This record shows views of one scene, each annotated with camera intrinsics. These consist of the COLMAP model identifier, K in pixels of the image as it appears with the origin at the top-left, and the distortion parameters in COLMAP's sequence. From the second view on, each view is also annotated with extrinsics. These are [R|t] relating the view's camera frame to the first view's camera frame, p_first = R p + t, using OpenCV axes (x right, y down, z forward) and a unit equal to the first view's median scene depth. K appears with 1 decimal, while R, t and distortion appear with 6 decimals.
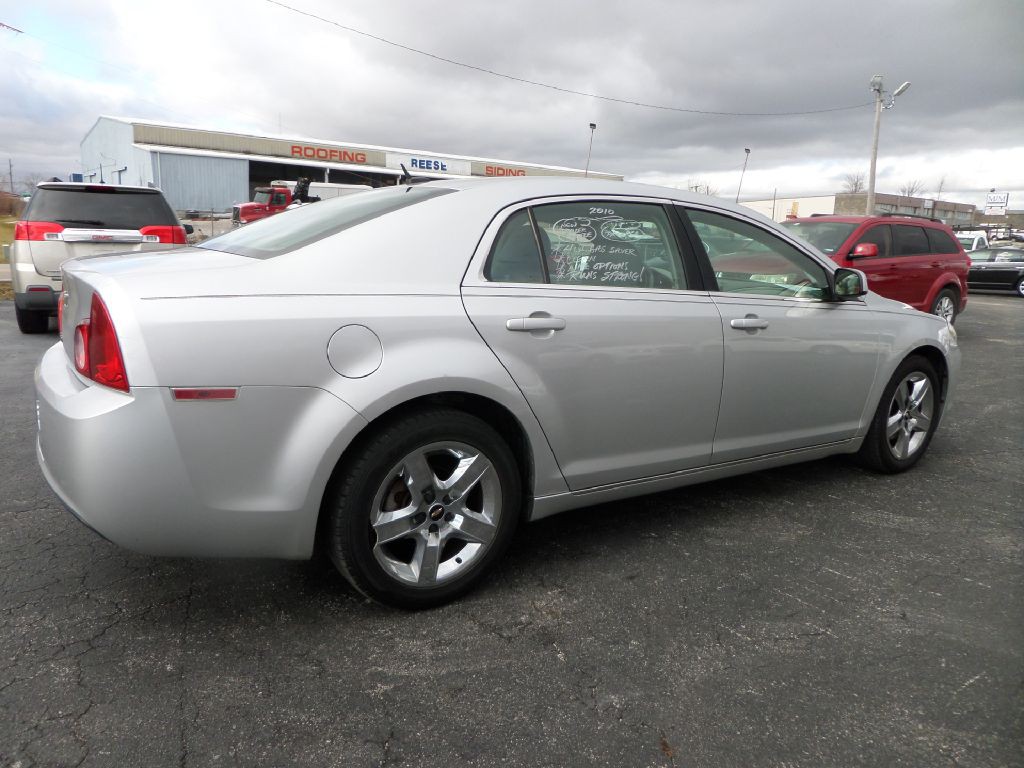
lens RADIAL K [[732.9, 0, 512.0], [0, 732.9, 384.0], [0, 0, 1]] dist [0.006132, -0.002043]
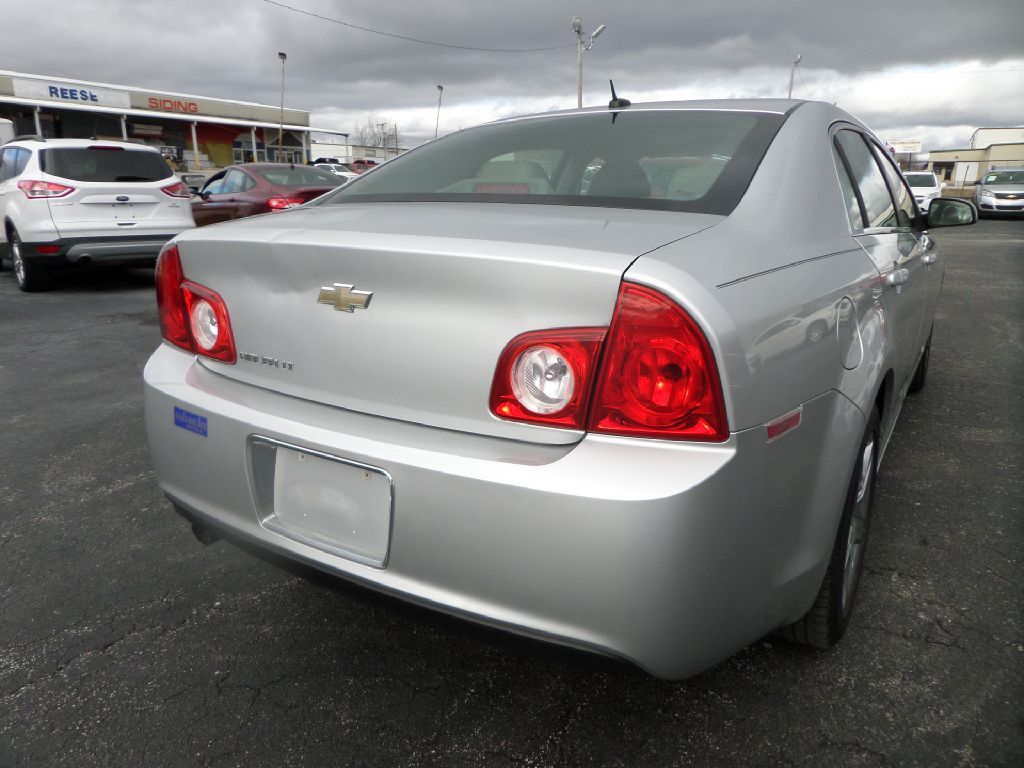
lens RADIAL K [[729.7, 0, 507.7], [0, 729.7, 378.9], [0, 0, 1]] dist [0.004748, 0.004753]
pose [[0.914520, -0.128729, 0.383513, -0.463725], [0.100152, 0.990554, 0.093666, -0.058992], [-0.391948, -0.047249, 0.918773, 0.253883]]
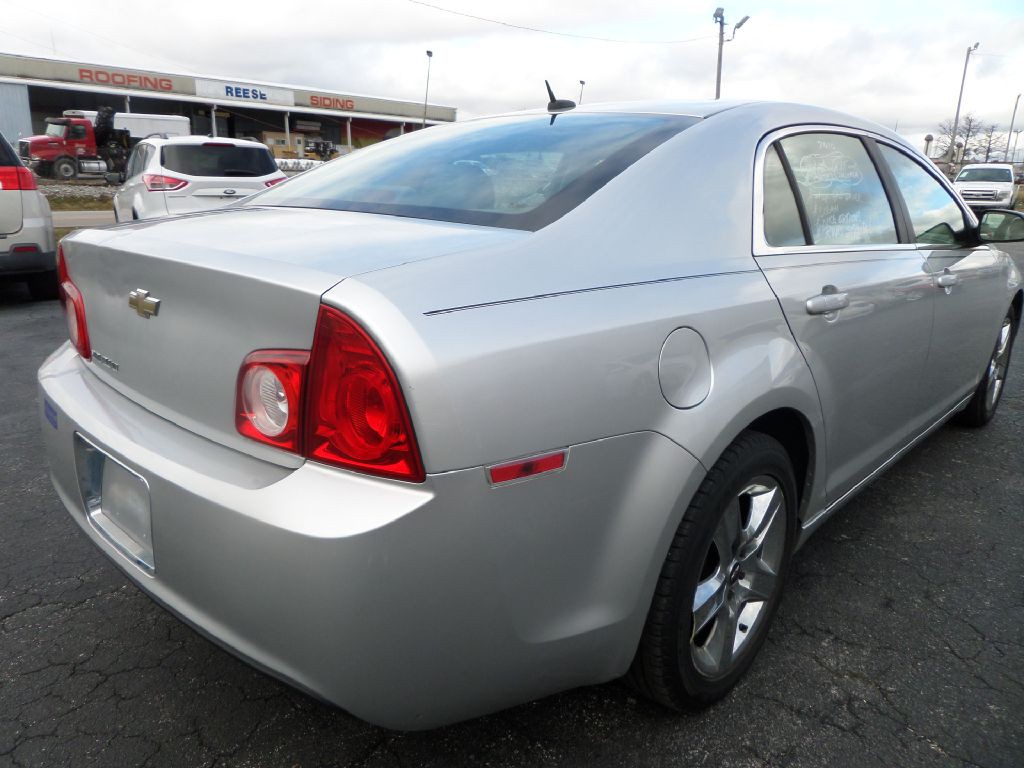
lens RADIAL K [[729.4, 0, 507.4], [0, 729.4, 380.1], [0, 0, 1]] dist [0.019216, -0.005732]
pose [[0.974985, -0.074755, 0.209324, -0.287744], [0.057655, 0.994570, 0.086643, -0.056448], [-0.214665, -0.072407, 0.974000, 0.221359]]
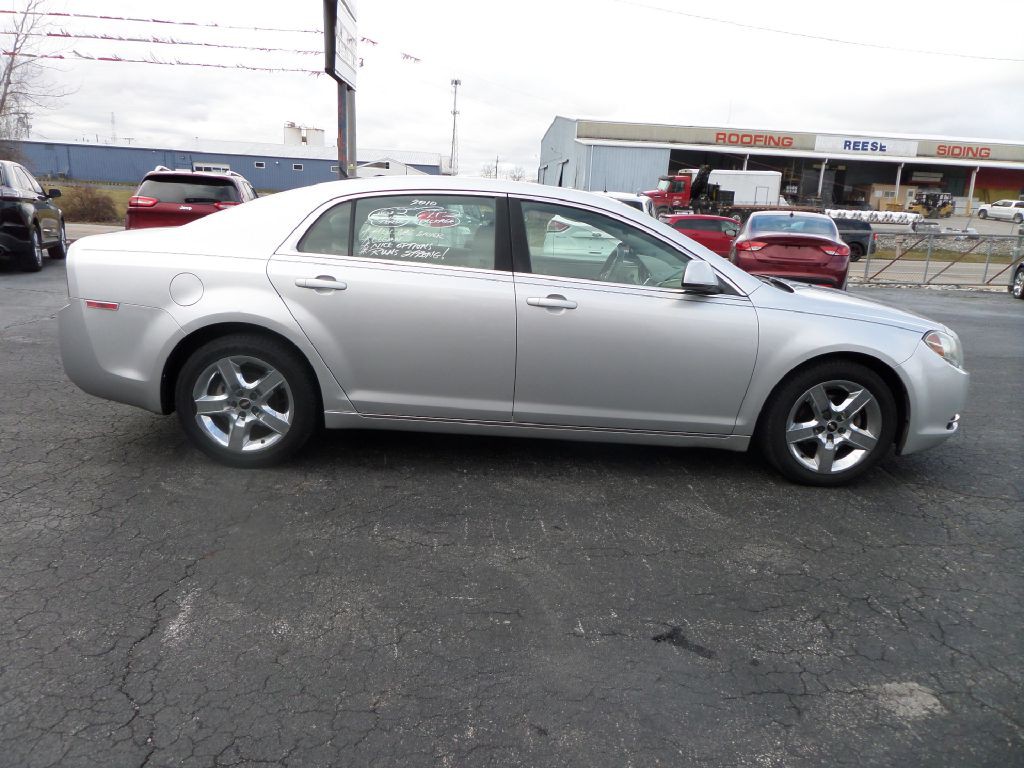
lens RADIAL K [[729.4, 0, 507.4], [0, 729.4, 380.1], [0, 0, 1]] dist [0.019216, -0.005732]
pose [[0.839083, 0.131972, -0.527753, 0.702219], [-0.125094, 0.990939, 0.048910, -0.008625], [0.529425, 0.024979, 0.847989, 0.009776]]
